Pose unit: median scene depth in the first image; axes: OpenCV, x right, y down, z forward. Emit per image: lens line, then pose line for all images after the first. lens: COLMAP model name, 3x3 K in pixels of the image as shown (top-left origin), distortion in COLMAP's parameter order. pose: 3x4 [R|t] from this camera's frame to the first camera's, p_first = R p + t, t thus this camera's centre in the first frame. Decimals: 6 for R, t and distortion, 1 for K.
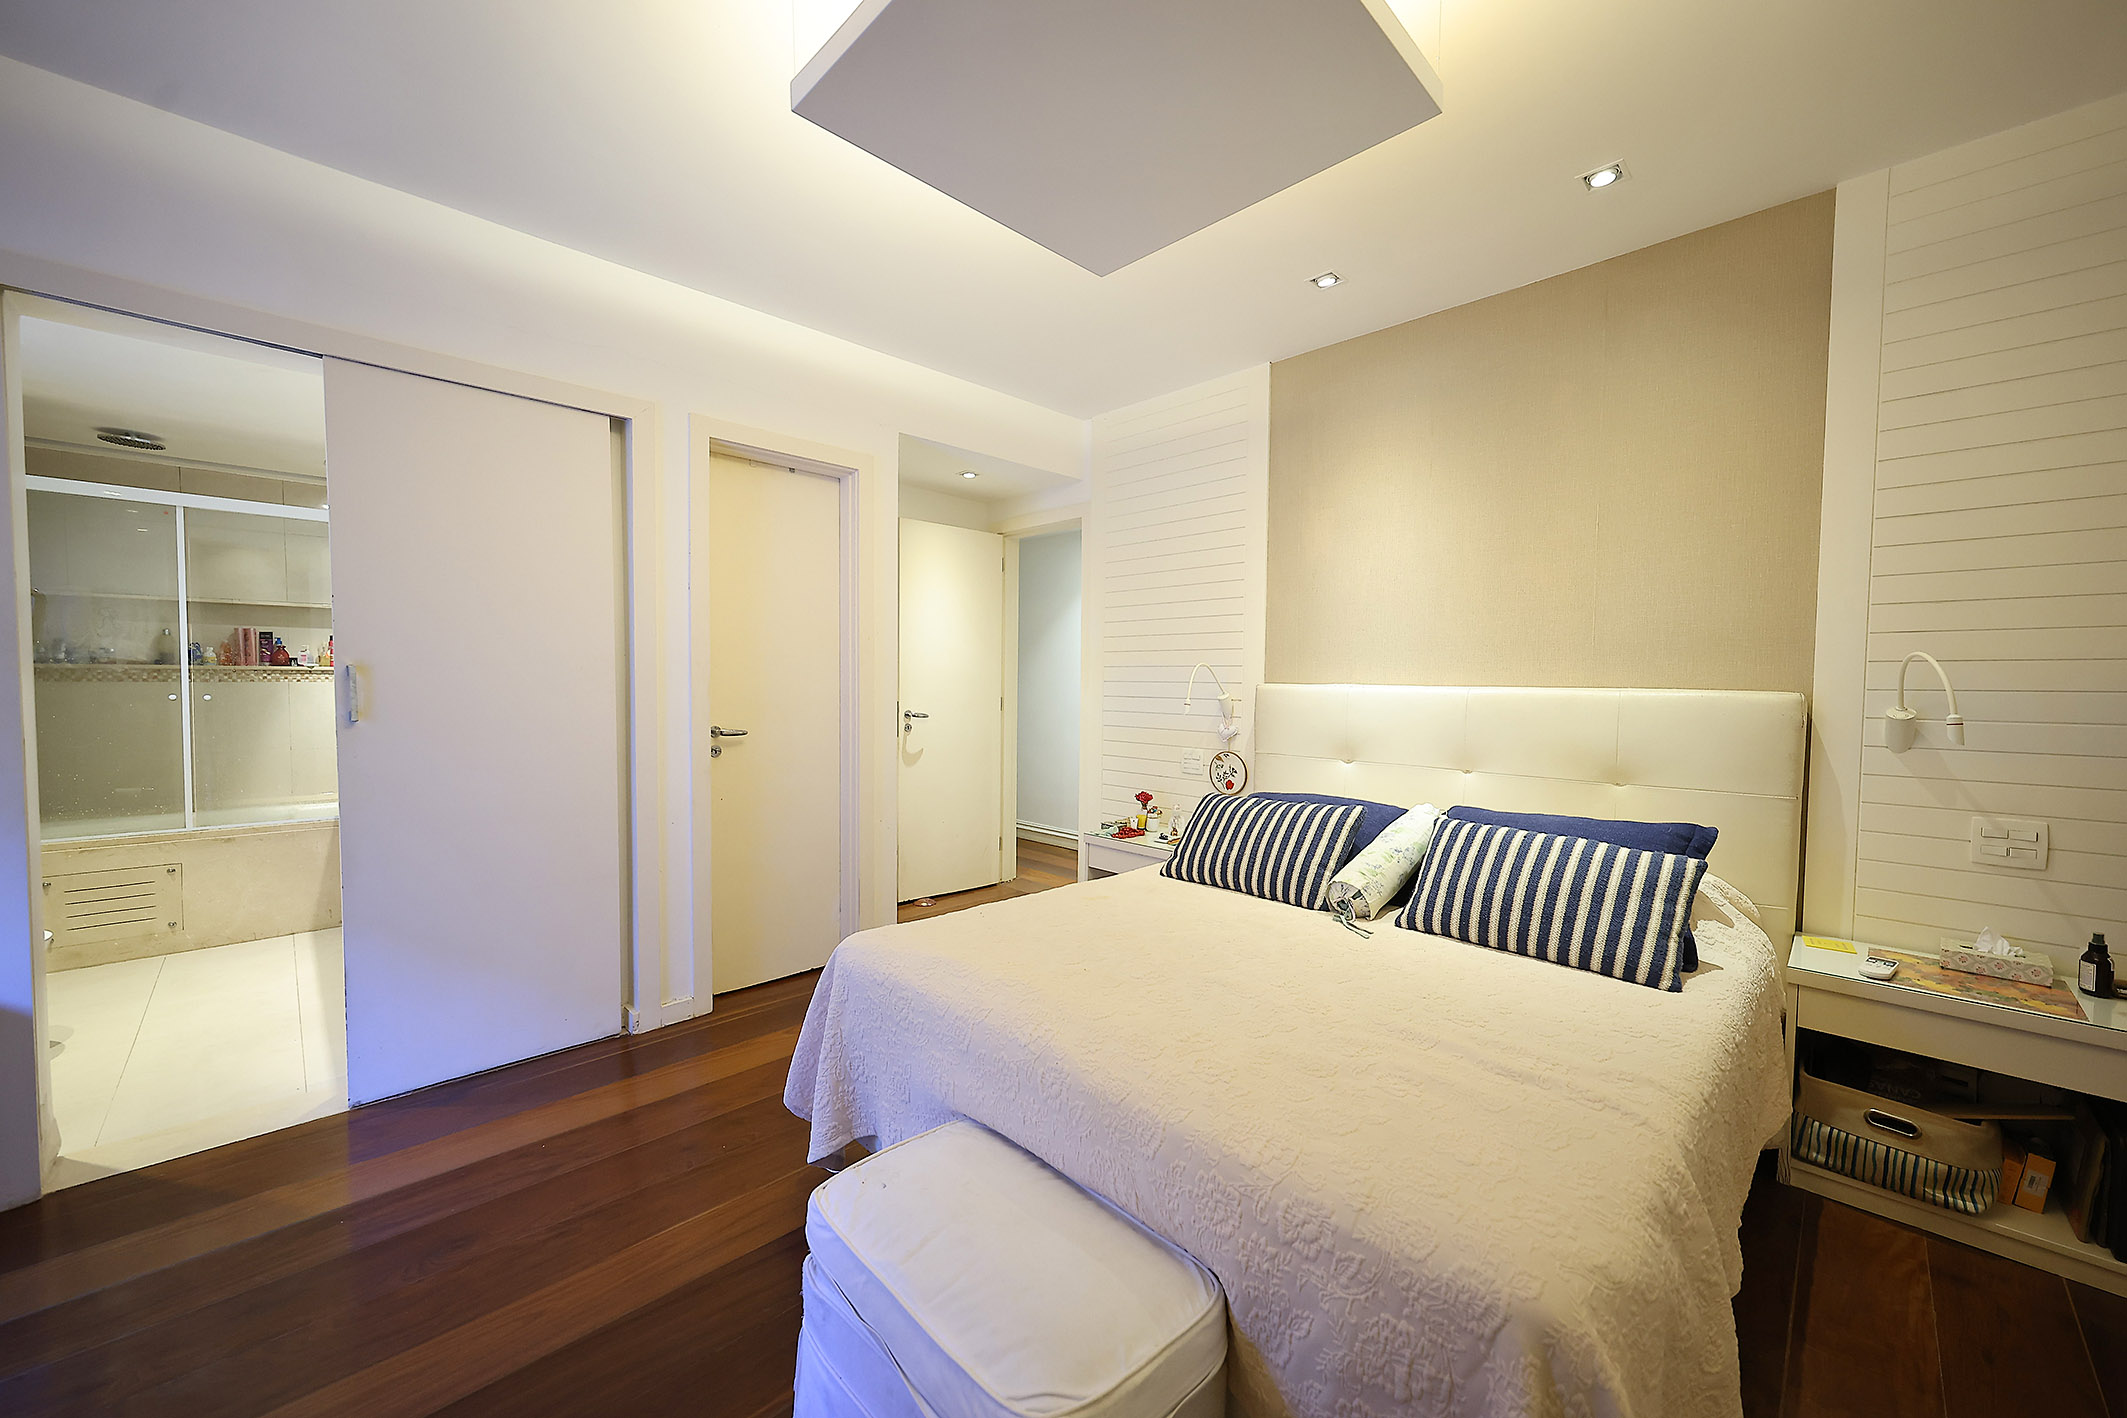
lens RADIAL K [[801.4, 0, 1071.1], [0, 801.4, 711.6], [0, 0, 1]] dist [-0.000623, 0.000057]
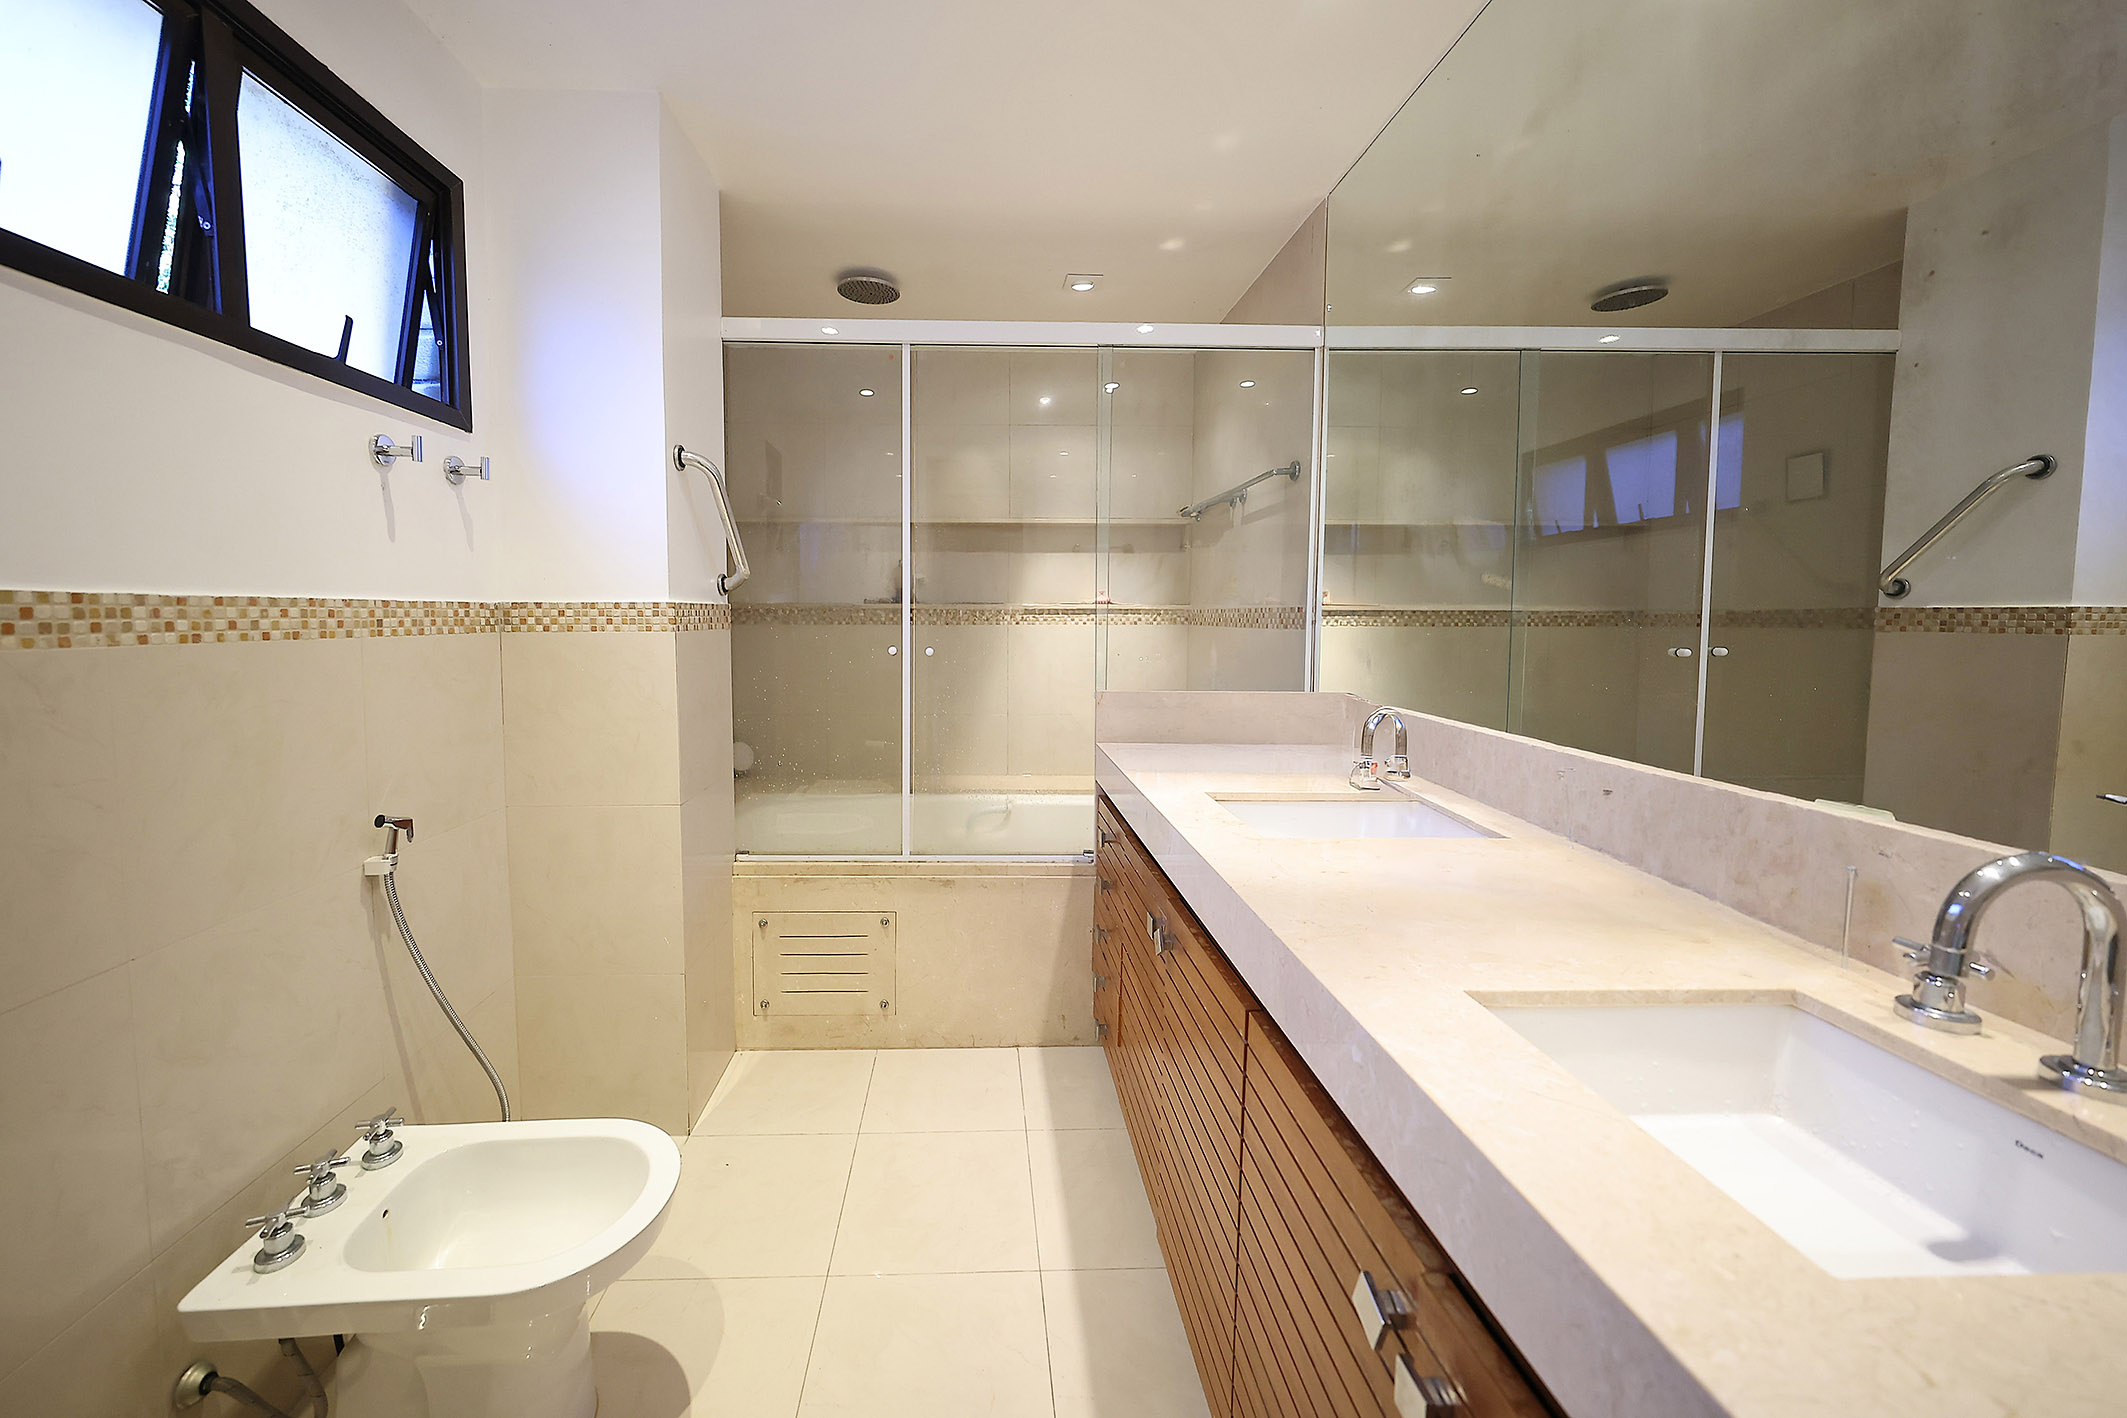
lens RADIAL K [[1180.6, 0, 1058.7], [0, 1180.6, 712.4], [0, 0, 1]] dist [-0.001870, -0.000039]
pose [[0.759972, 0.050952, -0.647955, -0.391906], [-0.027812, 0.998559, 0.045901, -0.015388], [0.649360, -0.016863, 0.760294, 0.354212]]
